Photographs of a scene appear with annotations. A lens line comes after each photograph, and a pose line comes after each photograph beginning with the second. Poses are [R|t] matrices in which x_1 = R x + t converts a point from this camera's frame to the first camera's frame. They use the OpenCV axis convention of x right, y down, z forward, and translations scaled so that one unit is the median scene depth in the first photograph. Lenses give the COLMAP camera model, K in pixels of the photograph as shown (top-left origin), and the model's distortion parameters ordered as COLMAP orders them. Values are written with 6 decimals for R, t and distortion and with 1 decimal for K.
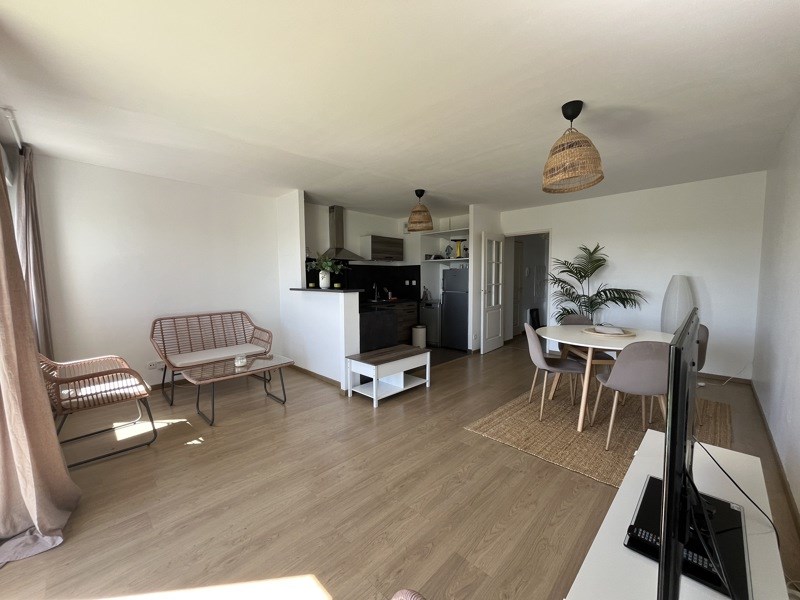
lens RADIAL K [[323.4, 0, 398.3], [0, 323.4, 301.4], [0, 0, 1]] dist [-0.000628, -0.000017]
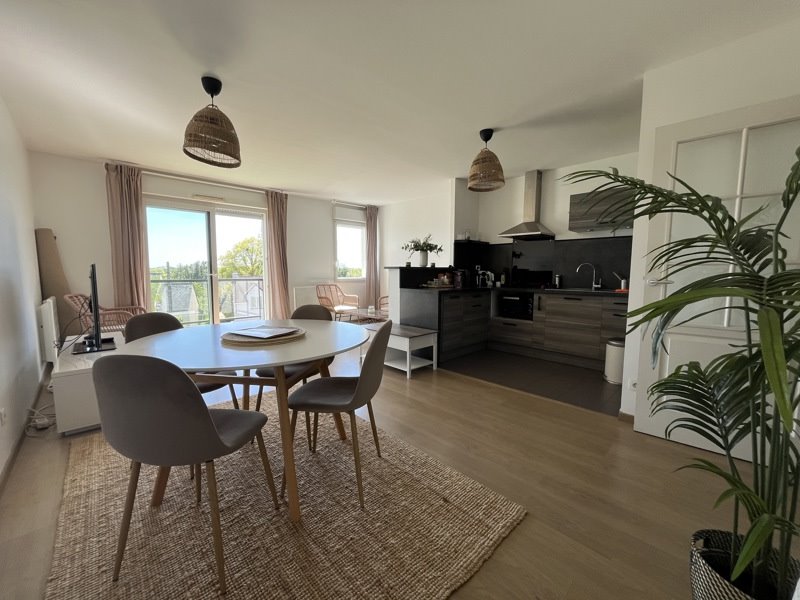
lens RADIAL K [[323.4, 0, 398.3], [0, 323.4, 301.4], [0, 0, 1]] dist [-0.000628, -0.000017]
pose [[-0.030801, 0.099172, -0.994594, 0.840169], [-0.078521, 0.991750, 0.101320, -0.024790], [0.996437, 0.081217, -0.022759, 0.867460]]
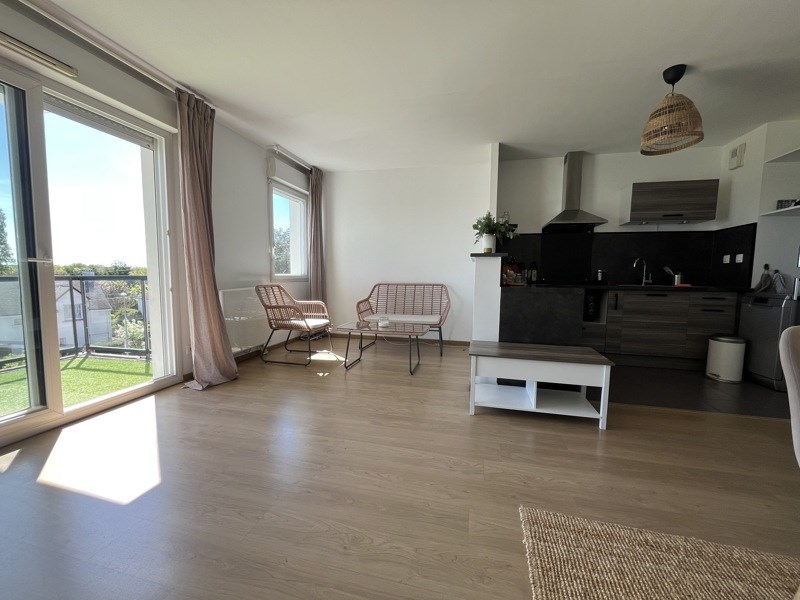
lens RADIAL K [[323.4, 0, 398.3], [0, 323.4, 301.4], [0, 0, 1]] dist [-0.000628, -0.000017]
pose [[0.505526, 0.086507, -0.858464, 0.330136], [-0.079216, 0.995412, 0.053659, 0.041473], [0.859167, 0.040878, 0.510060, 0.368554]]
